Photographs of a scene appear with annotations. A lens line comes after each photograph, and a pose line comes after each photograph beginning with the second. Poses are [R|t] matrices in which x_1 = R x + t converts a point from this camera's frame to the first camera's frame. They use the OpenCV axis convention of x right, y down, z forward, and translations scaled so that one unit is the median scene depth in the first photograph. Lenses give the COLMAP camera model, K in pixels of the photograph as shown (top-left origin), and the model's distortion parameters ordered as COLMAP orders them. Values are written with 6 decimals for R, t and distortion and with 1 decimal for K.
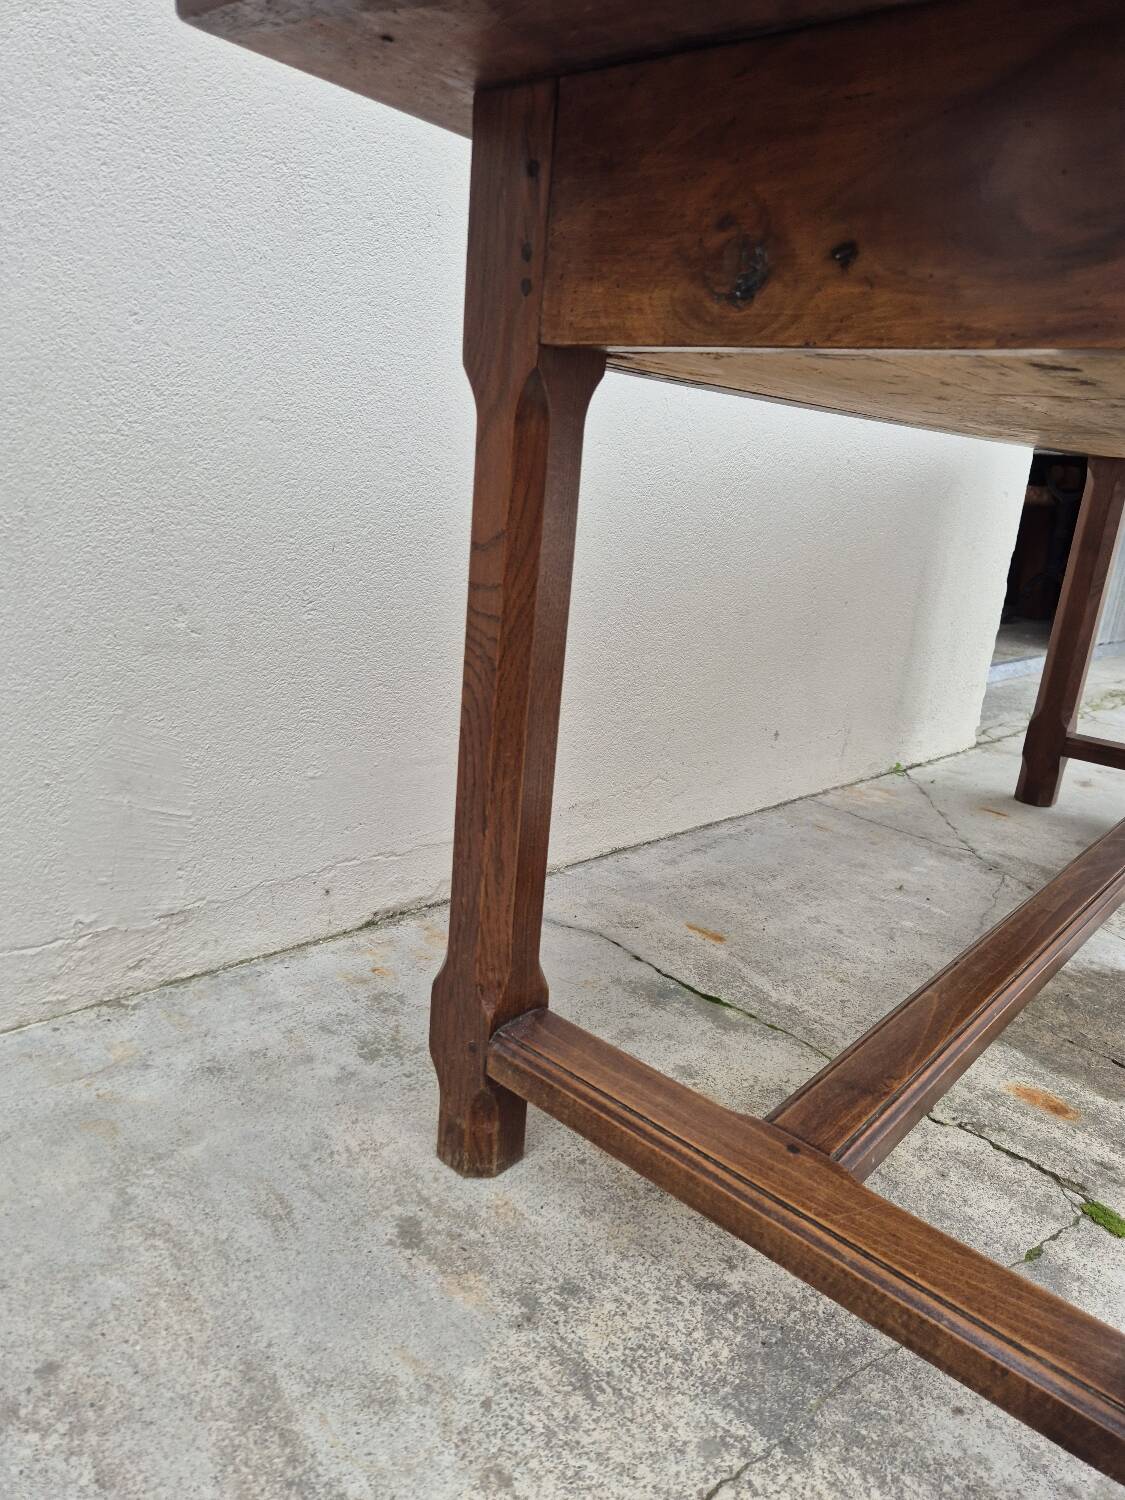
lens RADIAL K [[1010.5, 0, 551.3], [0, 1010.5, 758.1], [0, 0, 1]] dist [0.072977, -0.060504]
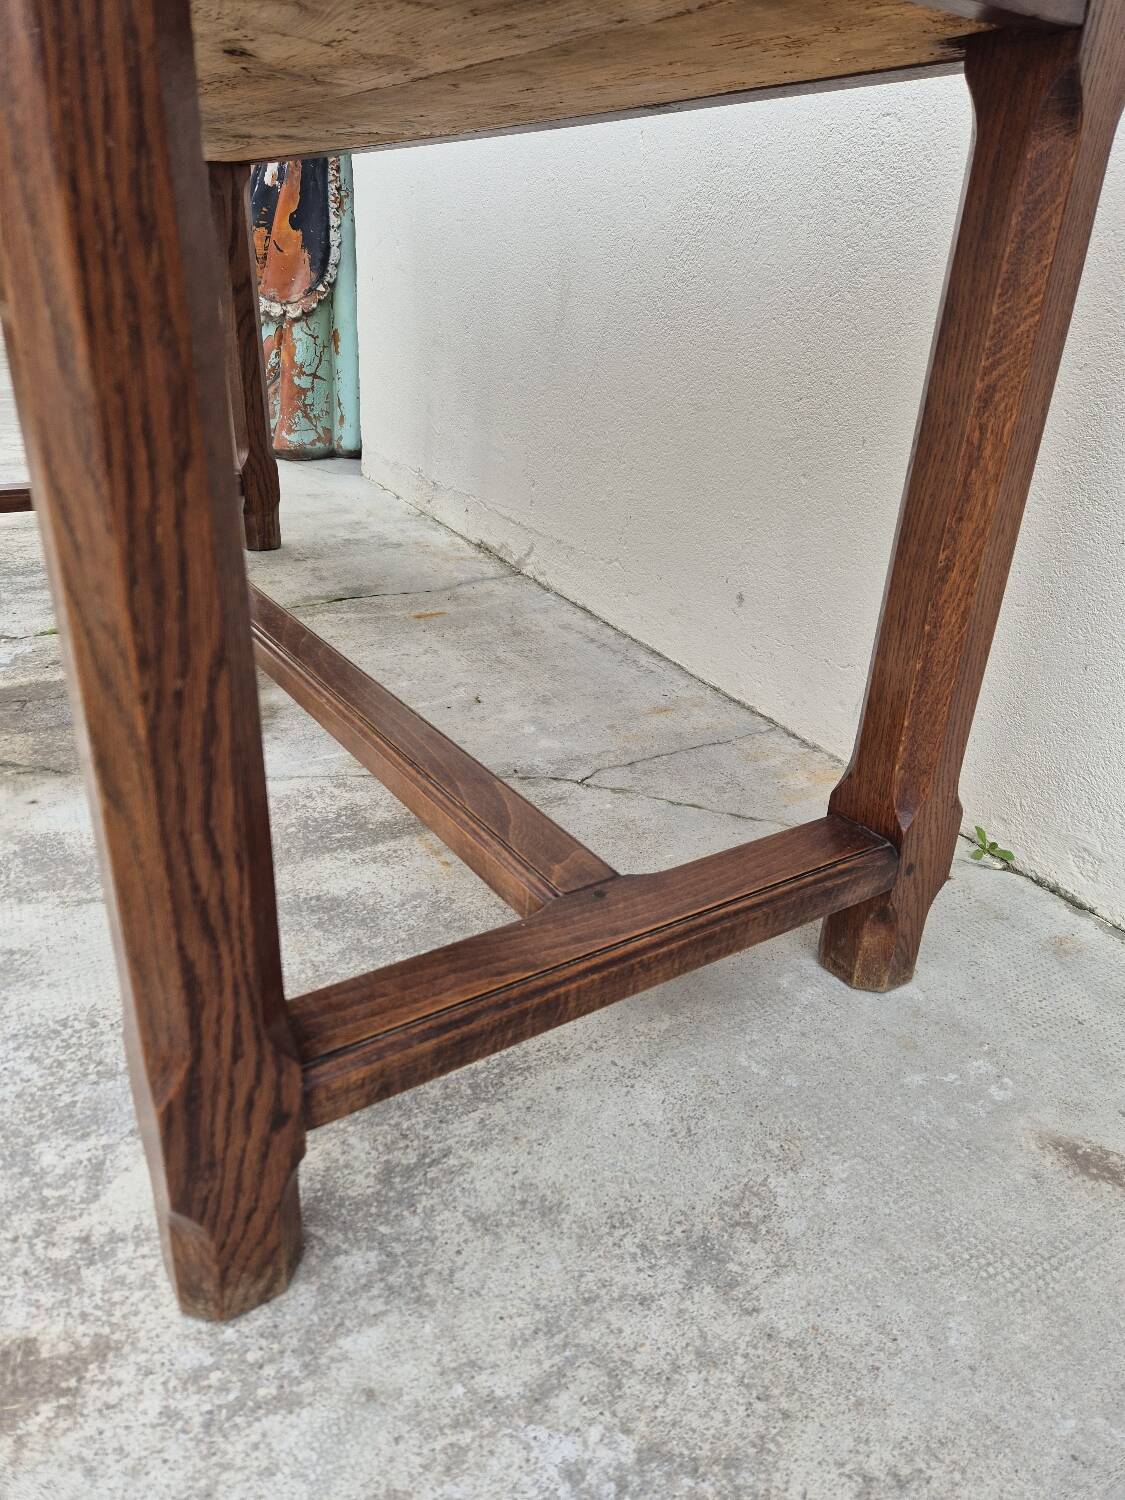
lens RADIAL K [[1010.5, 0, 567.9], [0, 1010.5, 752.2], [0, 0, 1]] dist [0.072977, -0.060504]
pose [[-0.255635, 0.330043, -0.908693, 1.496227], [-0.339628, 0.849357, 0.404037, -0.286481], [0.905154, 0.411903, -0.105034, 1.551652]]
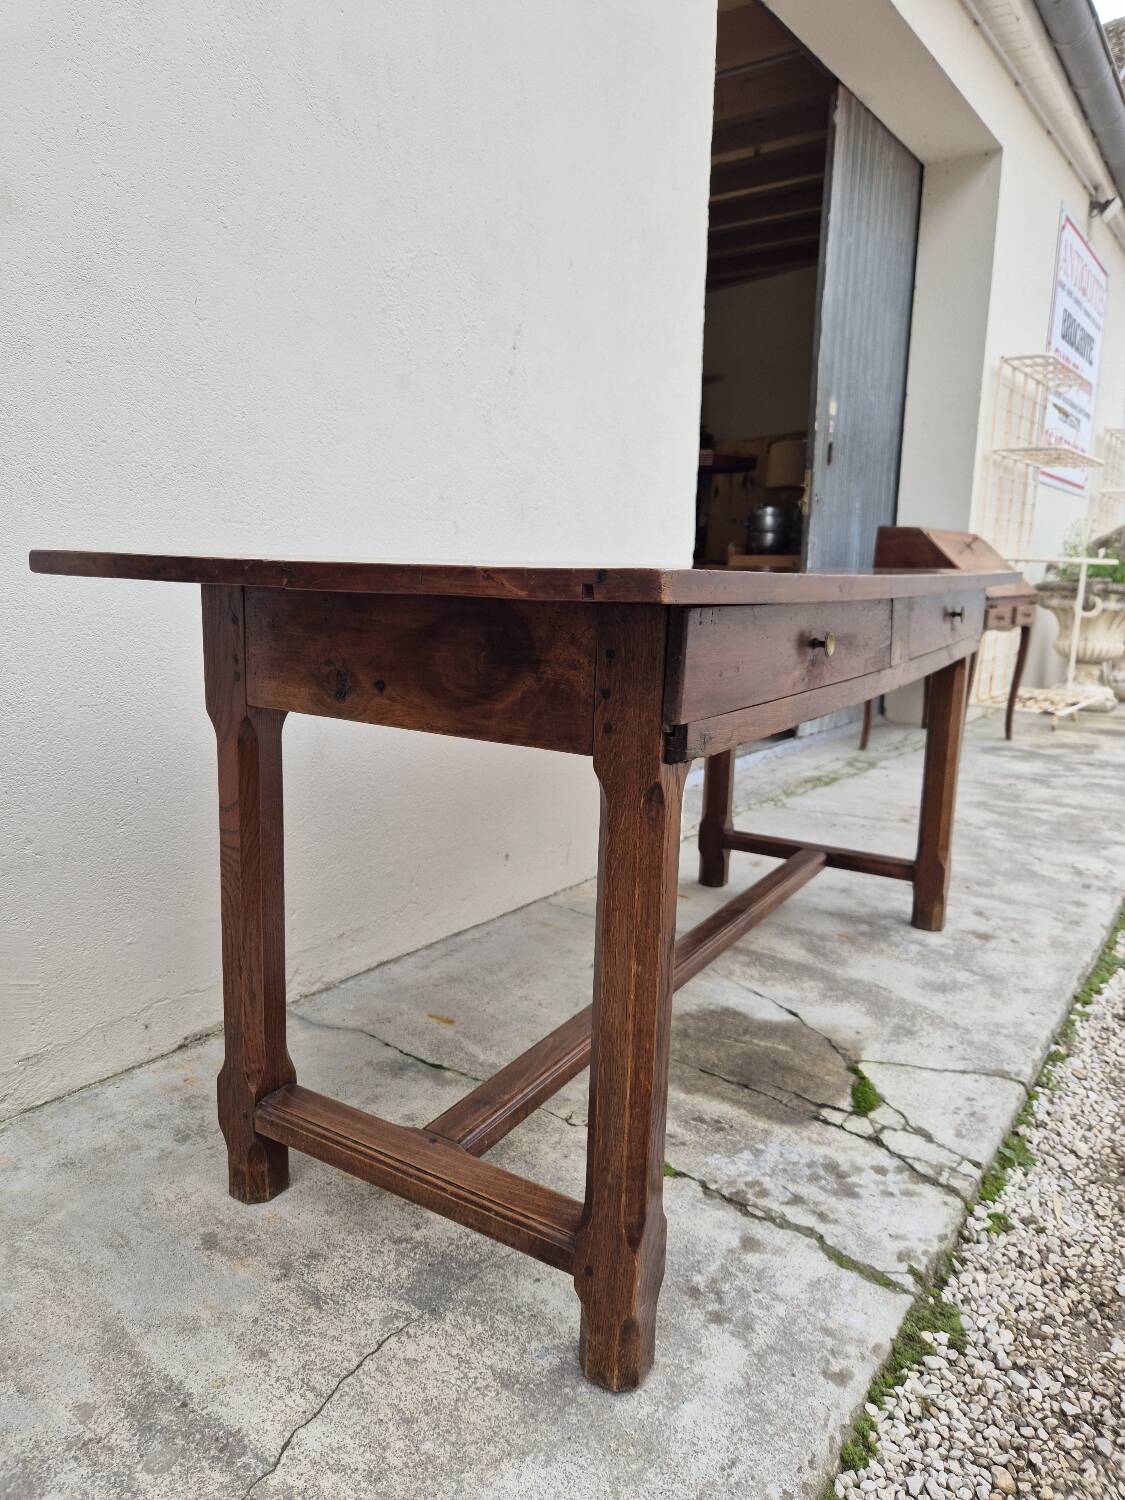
lens RADIAL K [[1010.5, 0, 557.4], [0, 1010.5, 735.8], [0, 0, 1]] dist [0.072977, -0.060504]
pose [[0.982932, -0.083394, 0.163982, 0.128831], [0.100708, 0.989851, -0.100263, -0.061585], [-0.153957, 0.115066, 0.981355, -0.483725]]
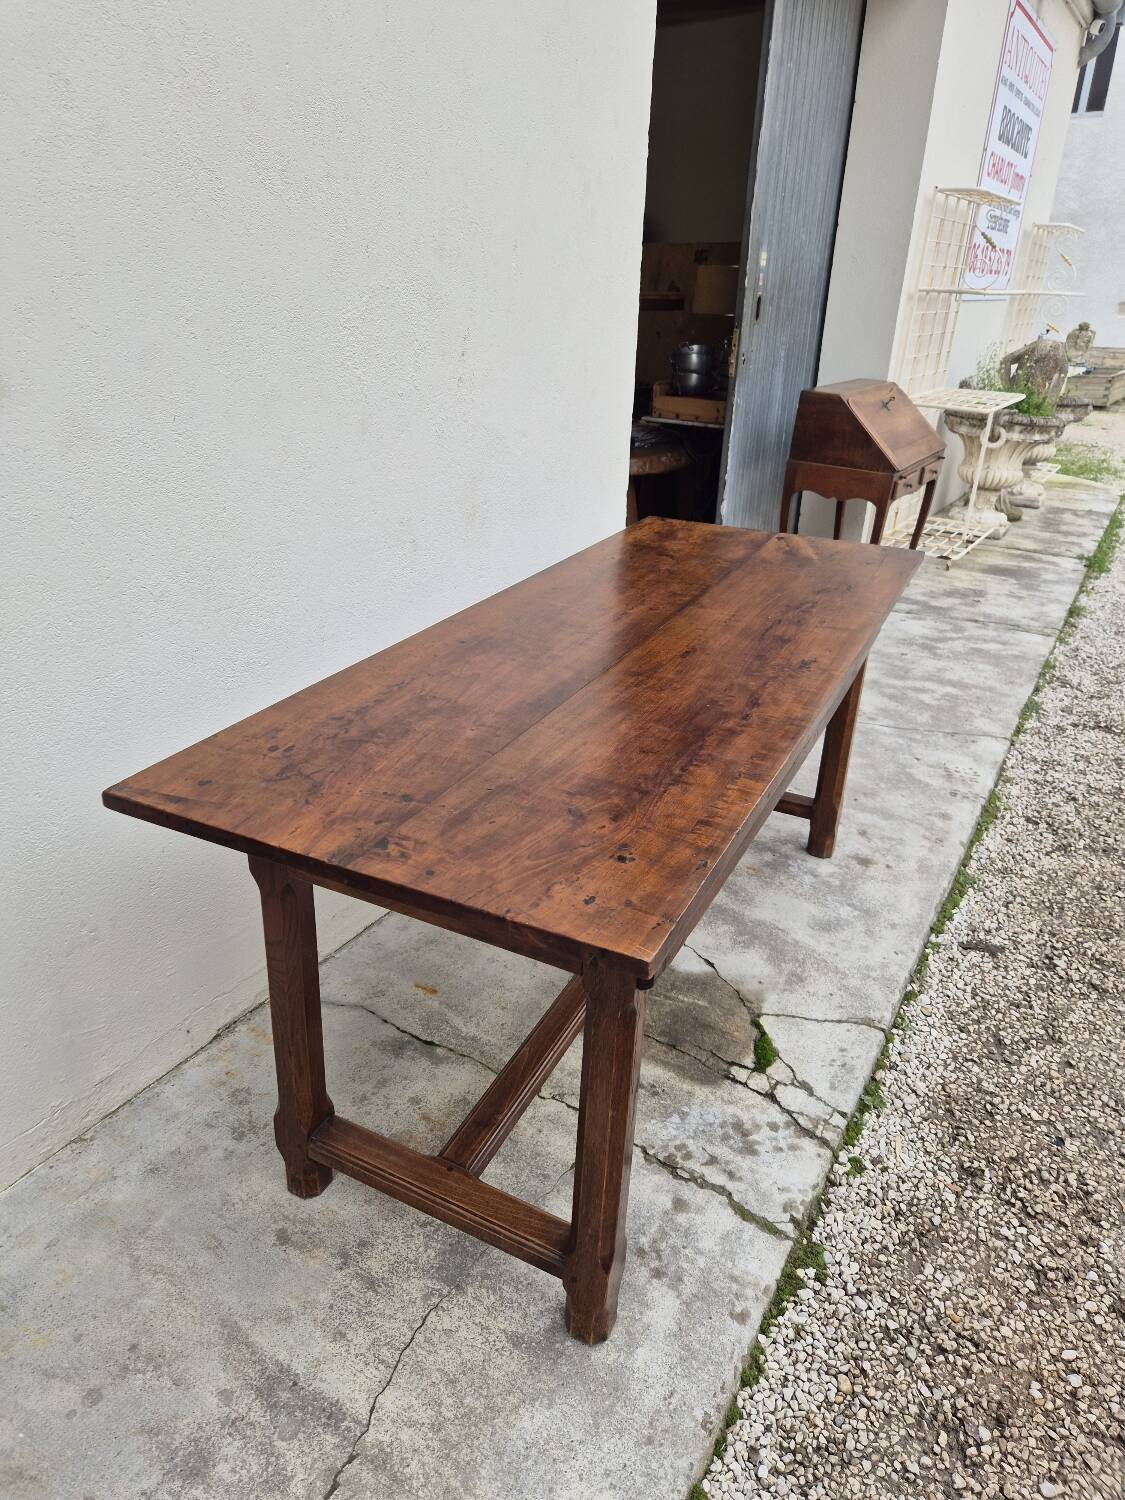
lens RADIAL K [[1010.5, 0, 560.1], [0, 1010.5, 731.3], [0, 0, 1]] dist [0.072977, -0.060504]
pose [[0.963779, -0.146113, 0.223115, 0.061868], [0.110694, 0.980265, 0.163792, -0.562871], [-0.242644, -0.133162, 0.960933, -0.690242]]
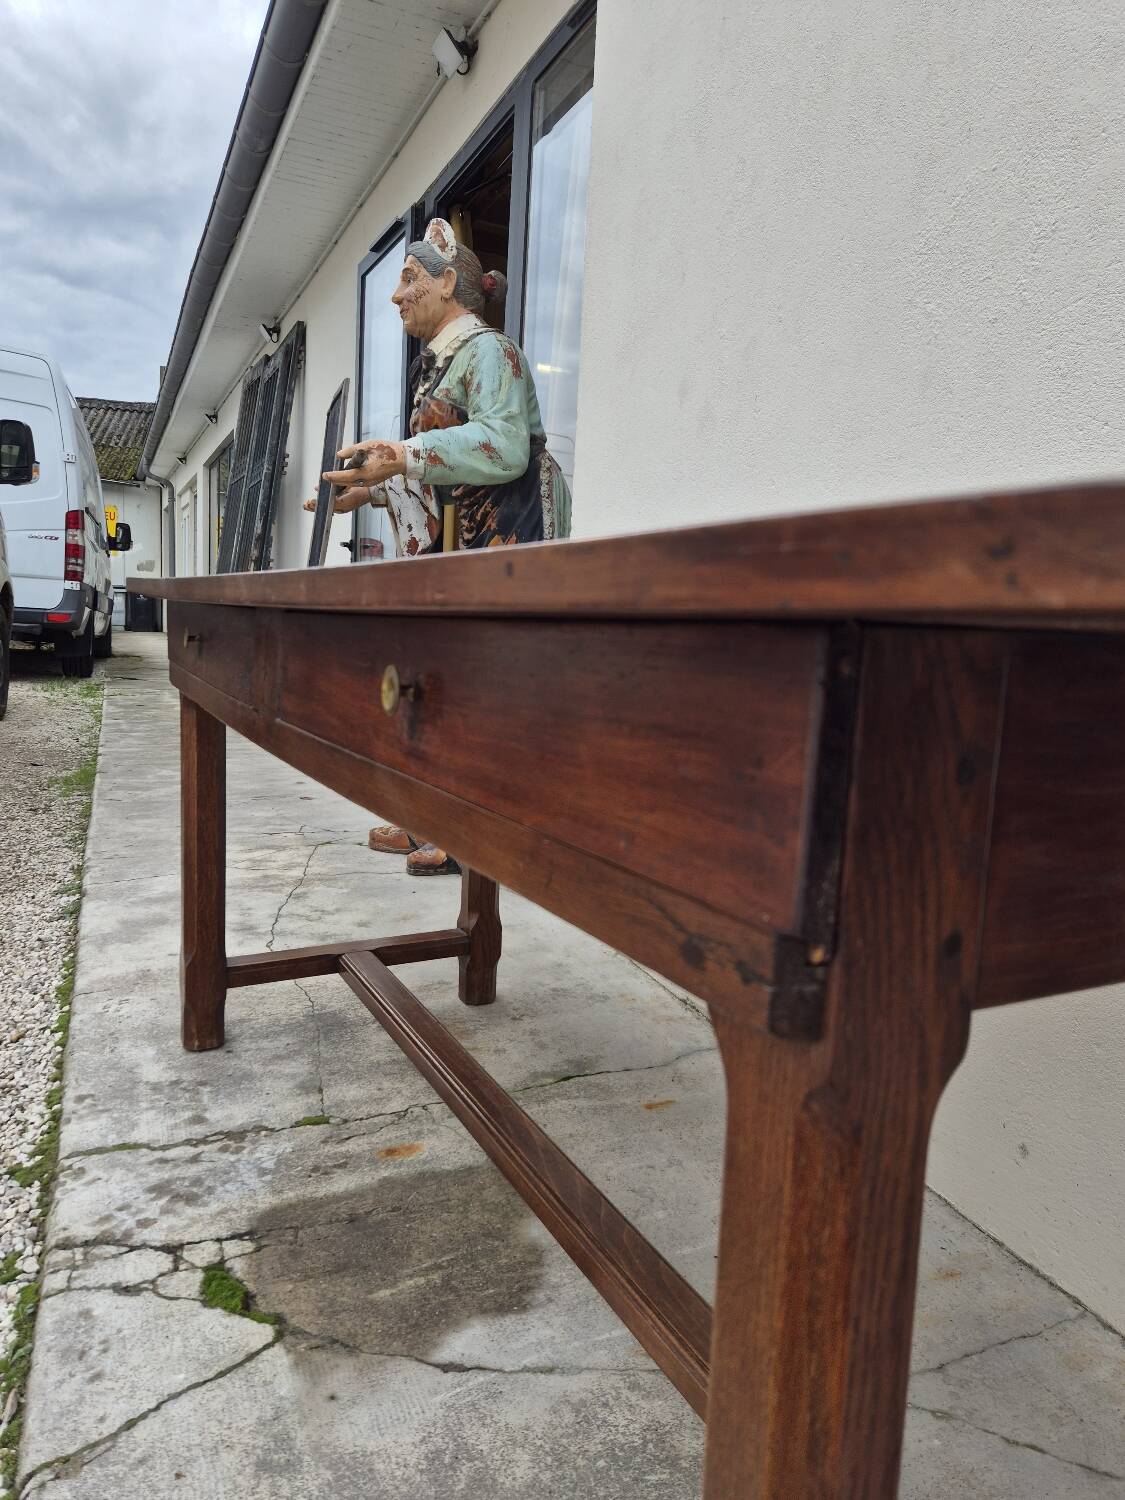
lens RADIAL K [[1010.5, 0, 558.4], [0, 1010.5, 741.7], [0, 0, 1]] dist [0.072977, -0.060504]
pose [[-0.355488, 0.021594, -0.934431, 1.554748], [-0.336833, 0.929600, 0.149624, -0.444569], [0.871878, 0.367937, -0.323188, 1.293821]]
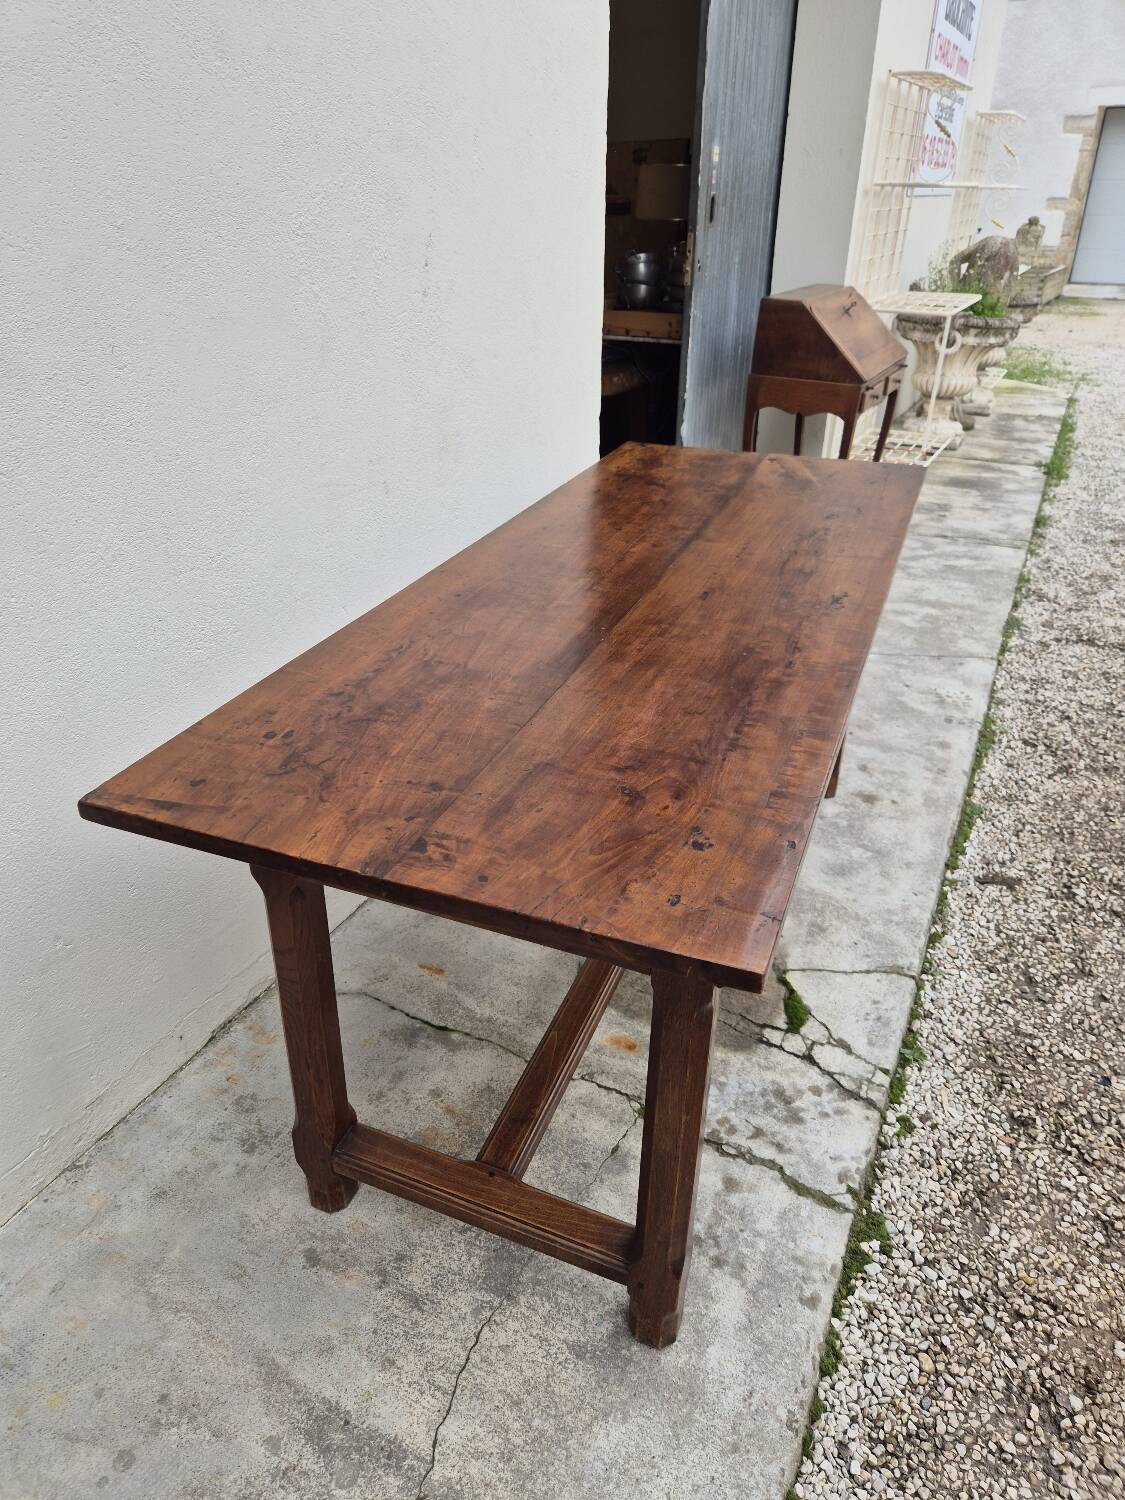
lens RADIAL K [[1010.5, 0, 554.4], [0, 1010.5, 743.8], [0, 0, 1]] dist [0.072977, -0.060504]
pose [[0.940206, -0.220411, 0.259675, 0.001647], [0.156460, 0.956679, 0.245532, -0.585713], [-0.302543, -0.190222, 0.933961, -0.515014]]
